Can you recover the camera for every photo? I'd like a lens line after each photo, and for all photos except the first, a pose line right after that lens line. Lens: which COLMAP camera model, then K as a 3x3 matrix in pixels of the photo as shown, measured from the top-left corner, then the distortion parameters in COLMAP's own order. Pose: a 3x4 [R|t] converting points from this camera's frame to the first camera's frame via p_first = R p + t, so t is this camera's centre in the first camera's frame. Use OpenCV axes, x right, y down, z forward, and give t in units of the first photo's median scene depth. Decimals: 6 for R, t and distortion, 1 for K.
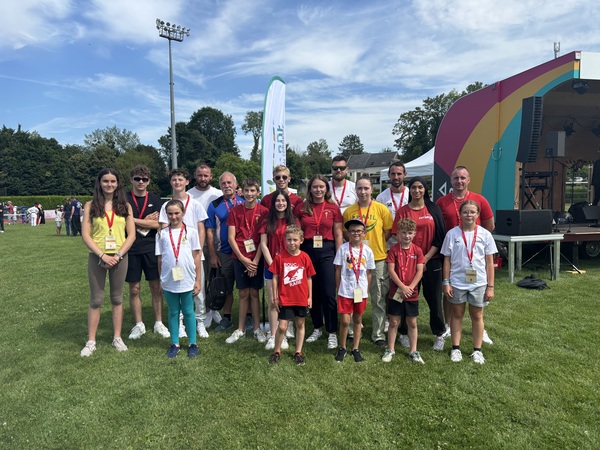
lens RADIAL K [[461.9, 0, 302.4], [0, 461.9, 224.4], [0, 0, 1]] dist [0.027259, -0.019393]
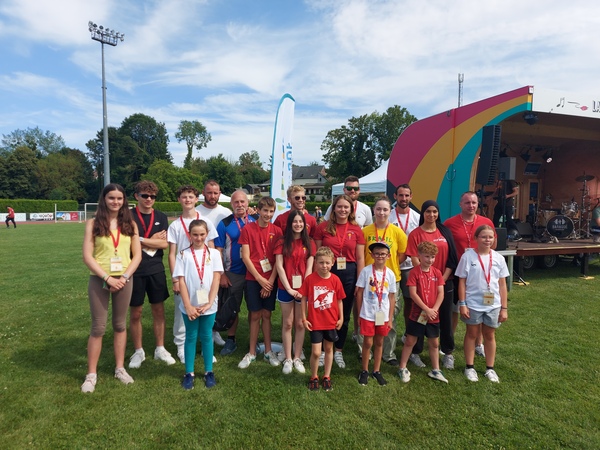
lens RADIAL K [[432.7, 0, 299.8], [0, 432.7, 226.4], [0, 0, 1]] dist [0.066480, -0.042359]
pose [[0.986884, 0.013927, 0.160831, -0.034127], [-0.012321, 0.999864, -0.010979, -0.005337], [-0.160962, 0.008853, 0.986921, 0.014939]]
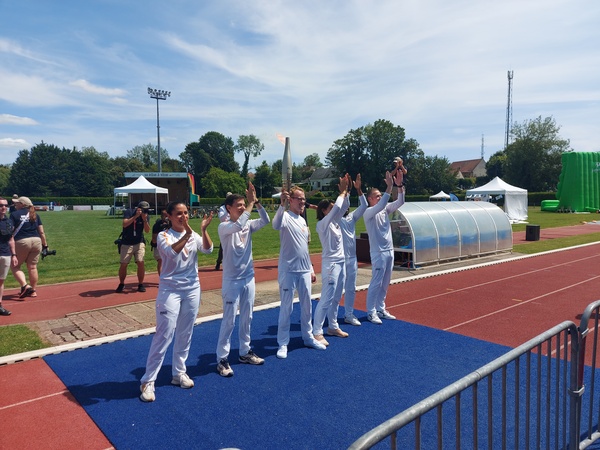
lens RADIAL K [[429.0, 0, 299.5], [0, 429.0, 224.2], [0, 0, 1]] dist [0.074415, -0.052369]
pose [[0.995046, 0.014960, -0.098281, 0.557638], [-0.015106, 0.999886, -0.000746, 0.030240], [0.098258, 0.002227, 0.995158, -0.672323]]
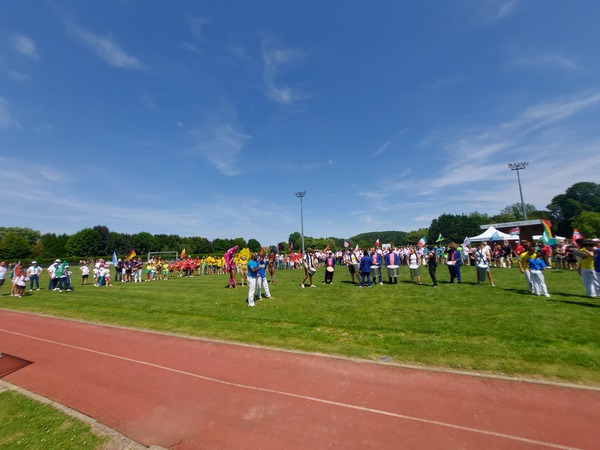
lens RADIAL K [[238.8, 0, 303.8], [0, 238.8, 224.2], [0, 0, 1]] dist [-0.015927, 0.000334]
pose [[0.371587, -0.107470, -0.922157, 0.537539], [-0.019567, 0.992150, -0.123511, 0.014586], [0.928192, 0.063939, 0.366567, -0.501042]]
